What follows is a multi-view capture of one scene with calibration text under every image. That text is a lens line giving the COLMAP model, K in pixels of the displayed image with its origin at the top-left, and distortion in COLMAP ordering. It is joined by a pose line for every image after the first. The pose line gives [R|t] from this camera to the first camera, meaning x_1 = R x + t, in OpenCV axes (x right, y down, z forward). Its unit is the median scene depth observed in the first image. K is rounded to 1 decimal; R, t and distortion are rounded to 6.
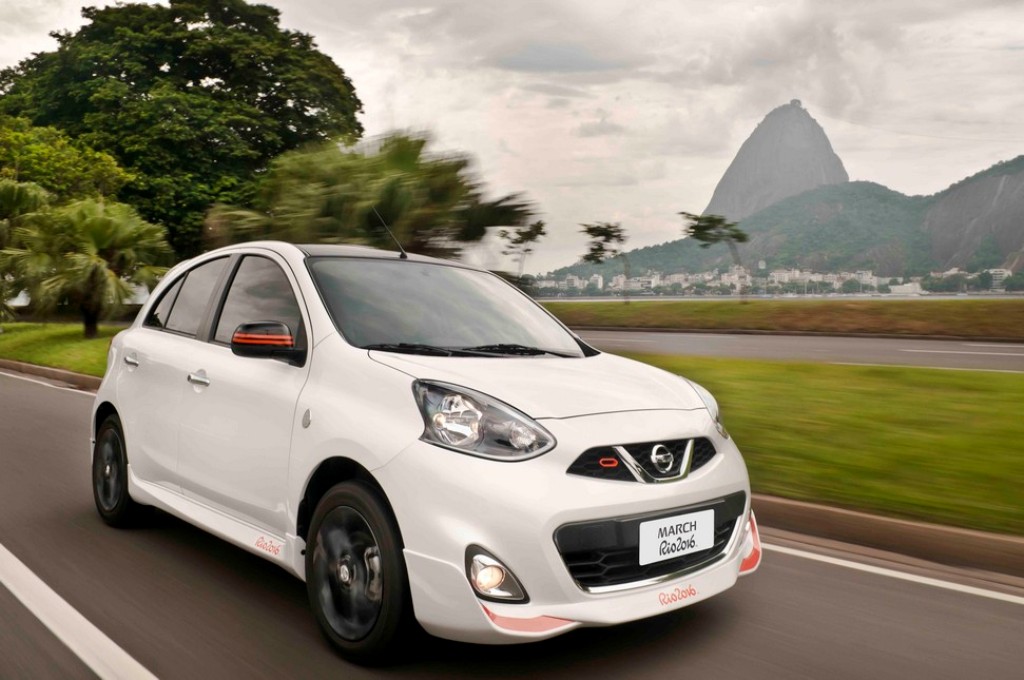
lens RADIAL K [[876.2, 0, 558.9], [0, 876.2, 305.7], [0, 0, 1]] dist [0.019750, 0.004901]
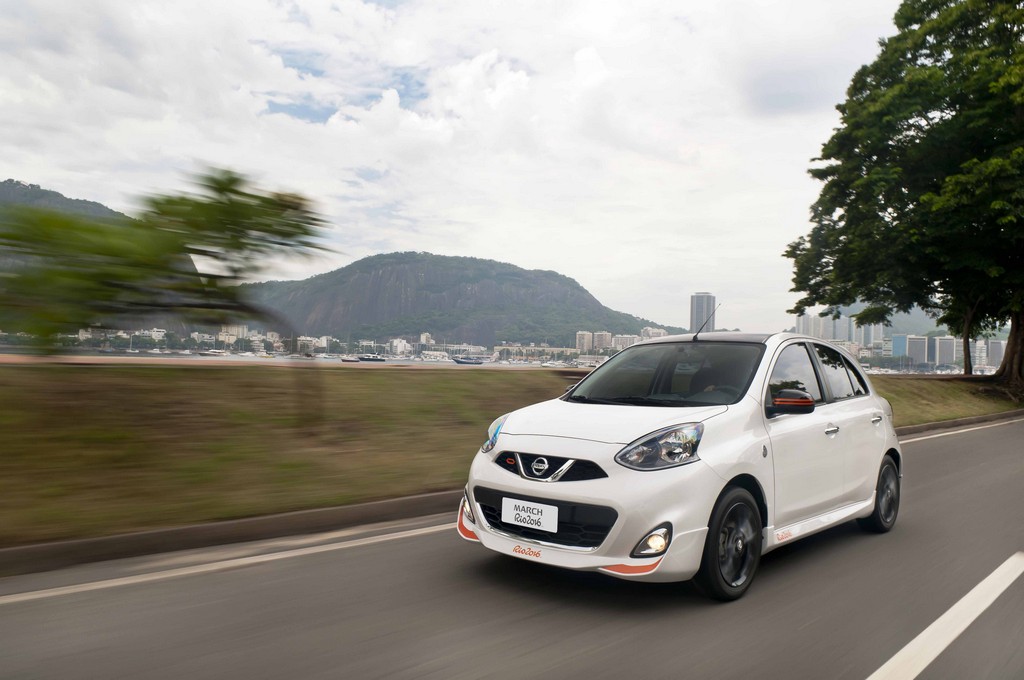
lens RADIAL K [[735.3, 0, 519.2], [0, 735.3, 341.8], [0, 0, 1]] dist [-0.004120, -0.000656]
pose [[0.036536, -0.076478, -0.996402, 1.498077], [0.015499, 0.996991, -0.075955, 0.053553], [0.999212, -0.012668, 0.037611, 0.950501]]
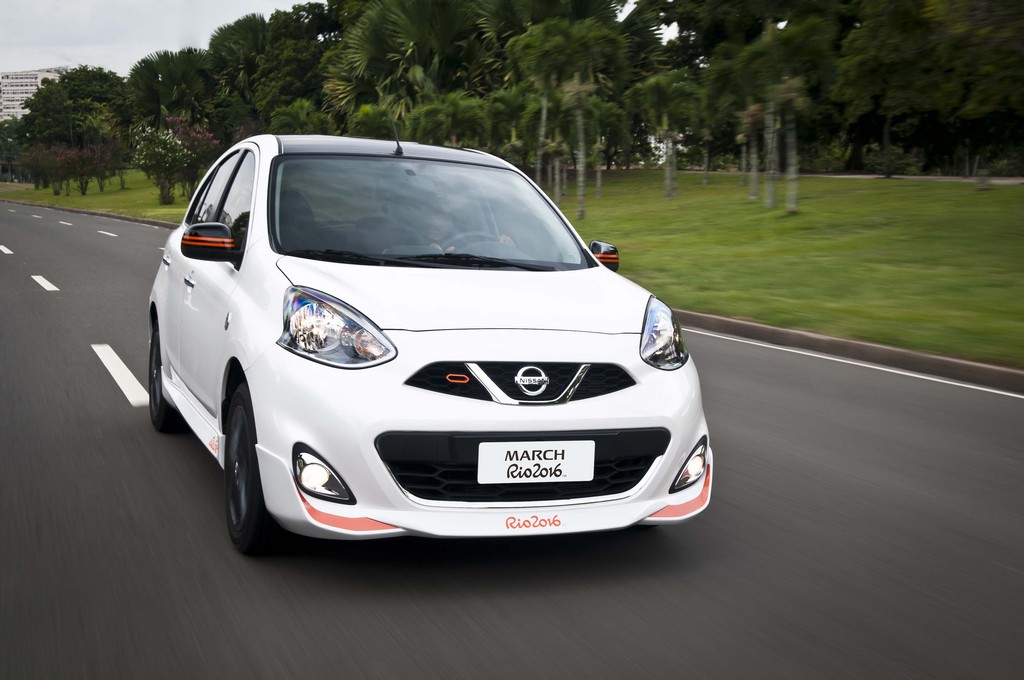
lens RADIAL K [[1374.1, 0, 507.4], [0, 1374.1, 336.7], [0, 0, 1]] dist [0.088824, 0.000000]
pose [[0.915361, 0.053398, -0.399076, 0.702023], [-0.009608, 0.993781, 0.110936, -0.036590], [0.402518, -0.097712, 0.910182, -0.354305]]
